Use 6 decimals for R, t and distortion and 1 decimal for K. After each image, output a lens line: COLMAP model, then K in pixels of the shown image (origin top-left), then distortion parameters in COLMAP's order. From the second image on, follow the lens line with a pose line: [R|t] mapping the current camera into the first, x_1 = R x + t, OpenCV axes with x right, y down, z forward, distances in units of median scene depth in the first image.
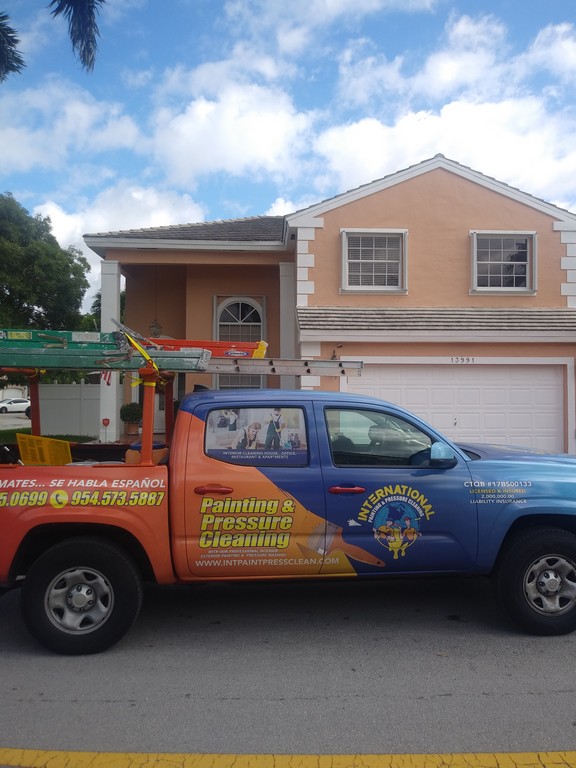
lens RADIAL K [[615.8, 0, 308.6], [0, 615.8, 376.3], [0, 0, 1]] dist [0.025531, -0.052375]
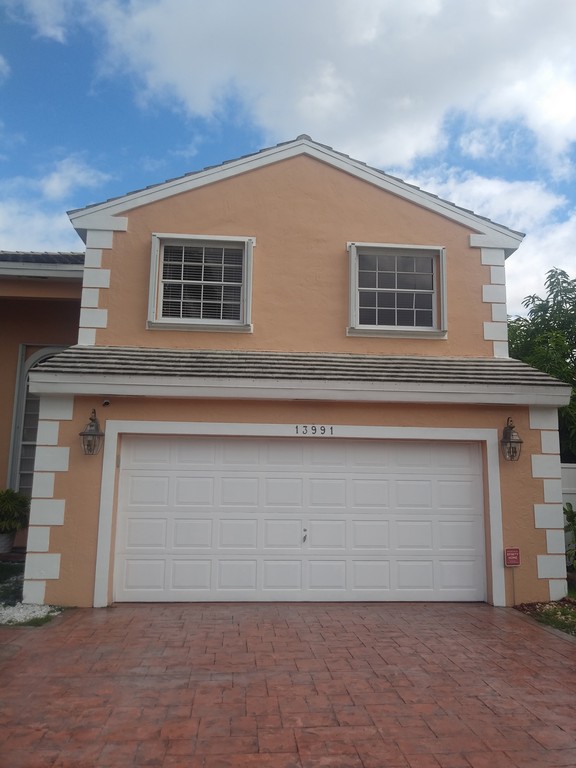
lens RADIAL K [[615.8, 0, 310.5], [0, 615.8, 378.0], [0, 0, 1]] dist [0.025531, -0.052375]
pose [[0.999375, 0.016580, 0.031206, 0.204818], [-0.011916, 0.989490, -0.144113, 0.009276], [-0.033268, 0.143651, 0.989069, 0.357615]]
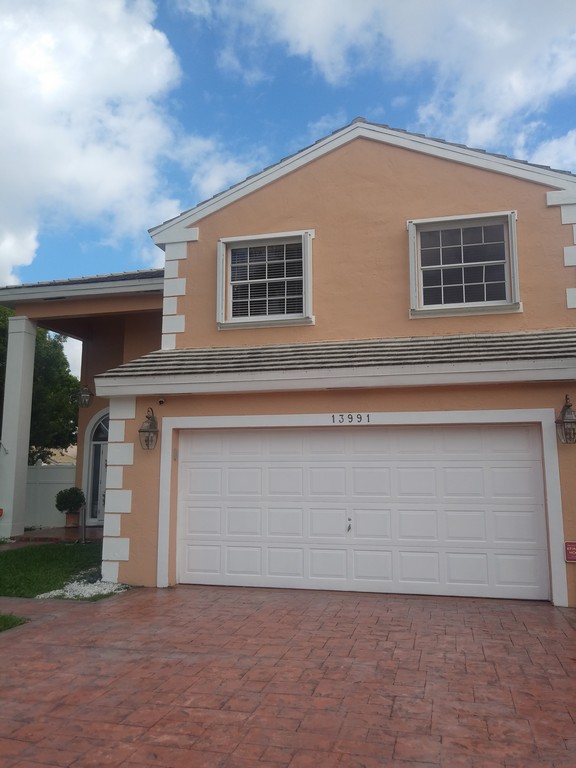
lens RADIAL K [[618.7, 0, 314.7], [0, 618.7, 377.4], [0, 0, 1]] dist [0.021063, -0.044671]
pose [[0.956825, -0.047068, -0.286828, 0.352701], [0.010387, 0.991708, -0.128089, 0.009530], [0.290479, 0.119580, 0.949380, 0.377243]]
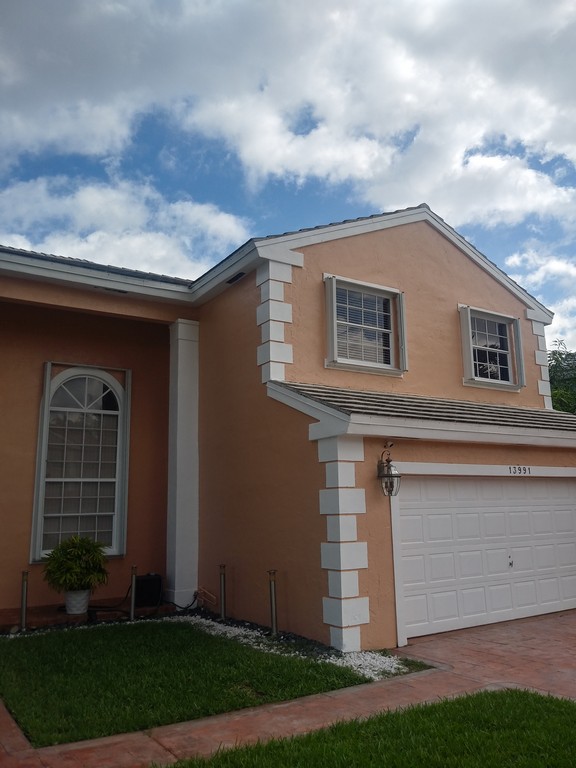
lens RADIAL K [[615.8, 0, 300.6], [0, 615.8, 379.4], [0, 0, 1]] dist [0.025531, -0.052375]
pose [[0.863675, 0.082493, 0.497252, -0.298933], [0.009858, 0.983563, -0.180294, -0.003015], [-0.503952, 0.160617, 0.848666, 0.458752]]
